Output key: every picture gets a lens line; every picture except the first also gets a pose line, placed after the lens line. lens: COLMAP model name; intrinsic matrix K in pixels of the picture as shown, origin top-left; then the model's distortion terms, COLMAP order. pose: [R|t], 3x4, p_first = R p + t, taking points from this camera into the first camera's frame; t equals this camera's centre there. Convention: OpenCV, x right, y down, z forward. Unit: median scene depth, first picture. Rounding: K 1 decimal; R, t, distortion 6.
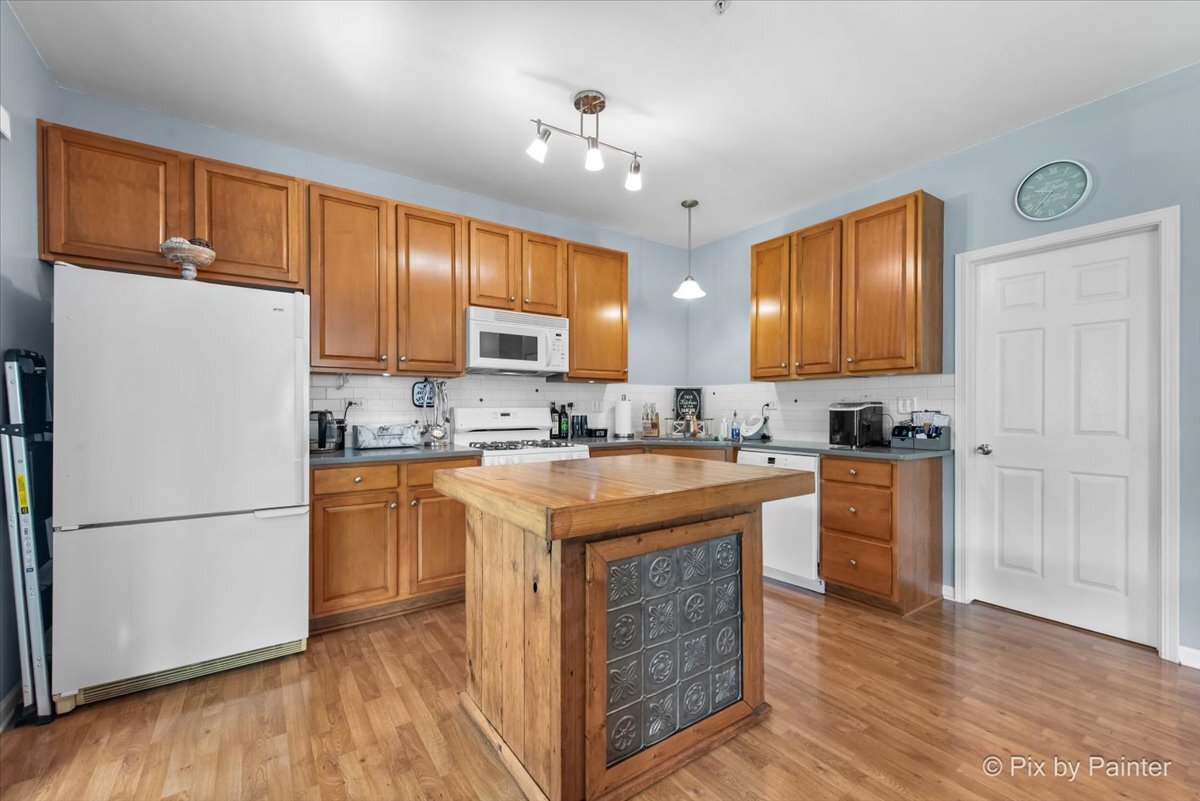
lens RADIAL K [[497.3, 0, 600.0], [0, 497.3, 409.7], [0, 0, 1]] dist [-0.001269, -0.000412]
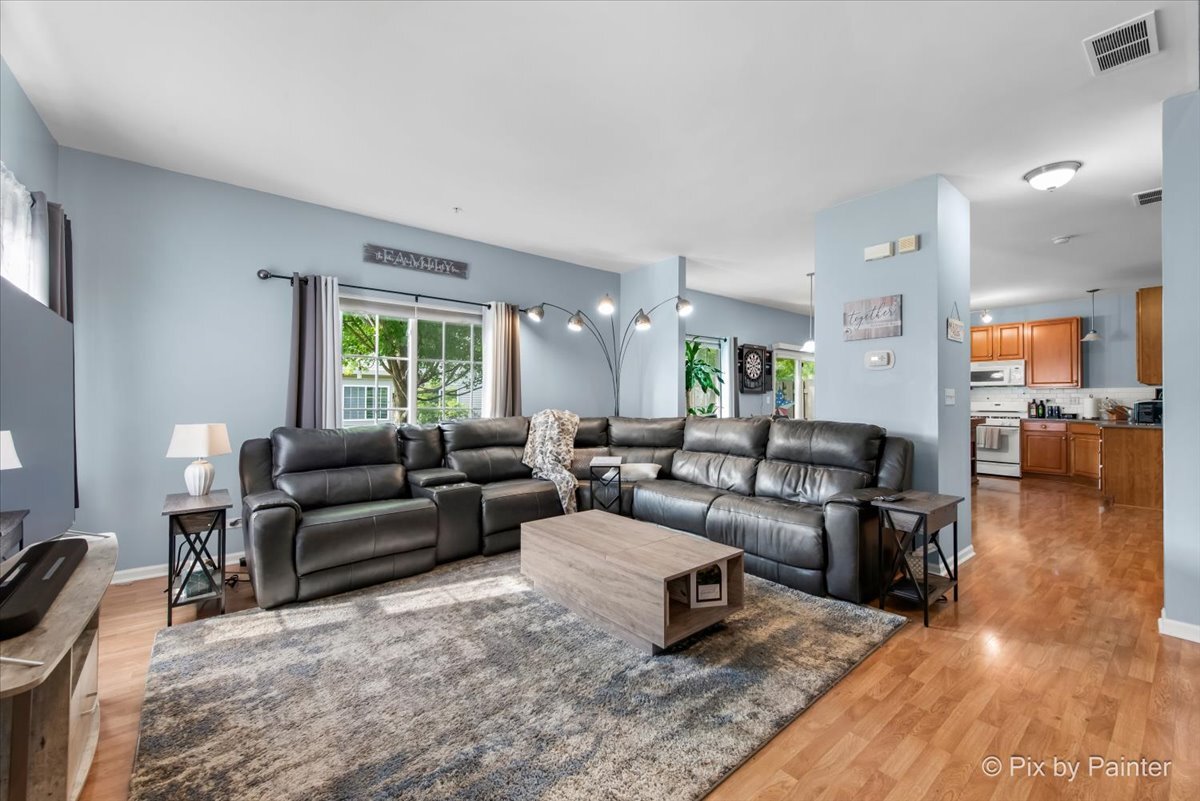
lens RADIAL K [[472.5, 0, 605.2], [0, 472.5, 398.0], [0, 0, 1]] dist [0.001170, 0.000027]
pose [[0.059594, -0.009384, -0.998179, 1.903098], [-0.003068, 0.999949, -0.009583, 0.004235], [0.998218, 0.003634, 0.059562, -0.924170]]
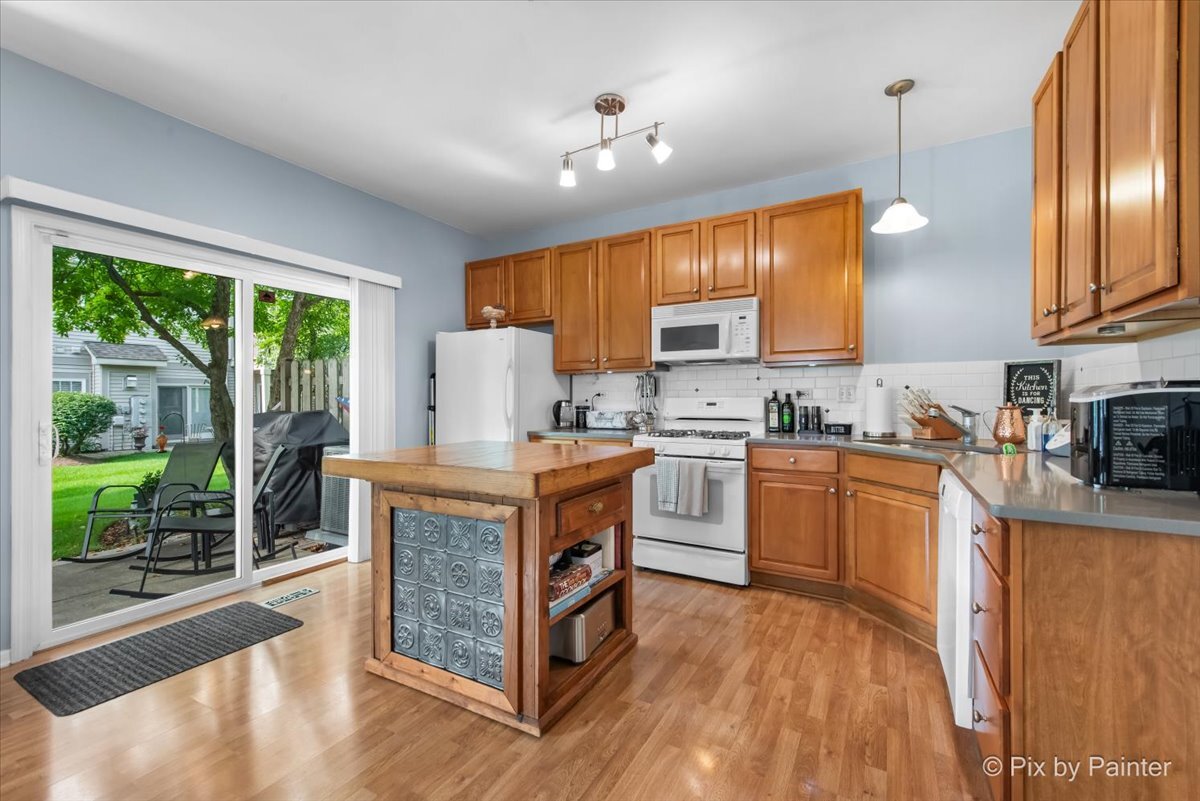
lens RADIAL K [[497.3, 0, 599.0], [0, 497.3, 399.5], [0, 0, 1]] dist [-0.001269, -0.000412]
pose [[0.425790, 0.000911, -0.904821, 0.648899], [0.001923, 0.999996, 0.001912, -0.002252], [0.904820, -0.002554, 0.425787, 0.380787]]
